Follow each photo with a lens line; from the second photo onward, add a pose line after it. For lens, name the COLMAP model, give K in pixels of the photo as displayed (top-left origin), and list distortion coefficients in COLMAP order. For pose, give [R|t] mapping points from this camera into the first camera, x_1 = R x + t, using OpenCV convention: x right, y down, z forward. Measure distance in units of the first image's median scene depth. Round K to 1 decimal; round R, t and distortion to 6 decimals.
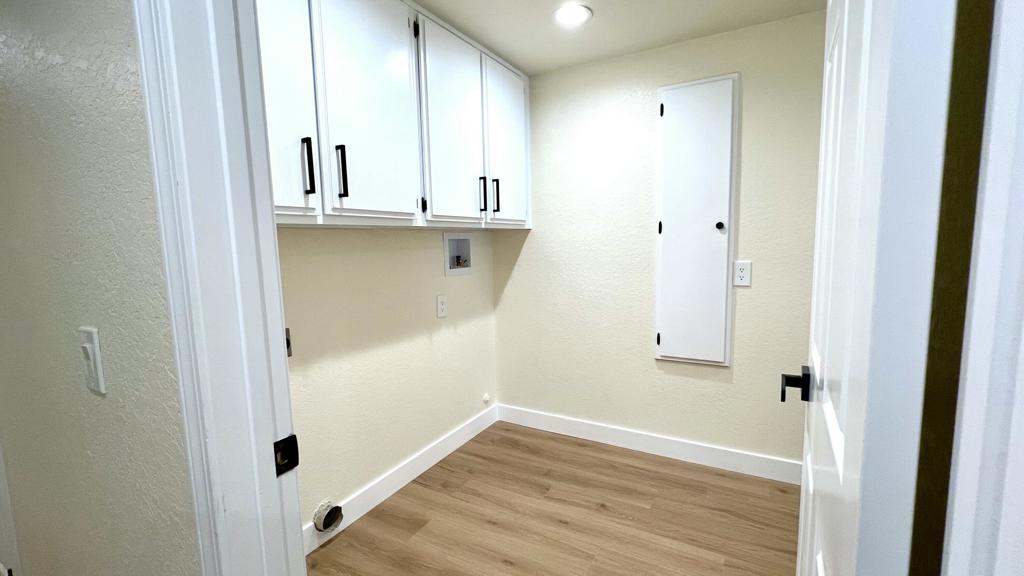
lens RADIAL K [[433.2, 0, 515.0], [0, 433.2, 289.8], [0, 0, 1]] dist [-0.004256, 0.000280]
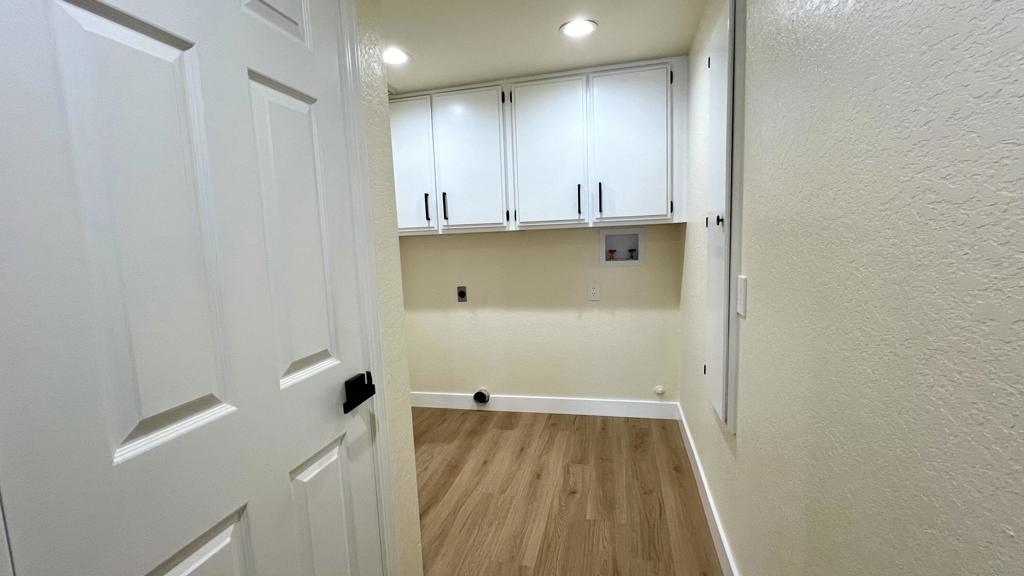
lens RADIAL K [[433.2, 0, 512.7], [0, 433.2, 289.4], [0, 0, 1]] dist [-0.004256, 0.000280]
pose [[0.285565, 0.121205, -0.950664, 1.071238], [-0.072858, 0.991845, 0.104570, -0.089976], [0.955586, 0.039402, 0.292067, 0.513649]]
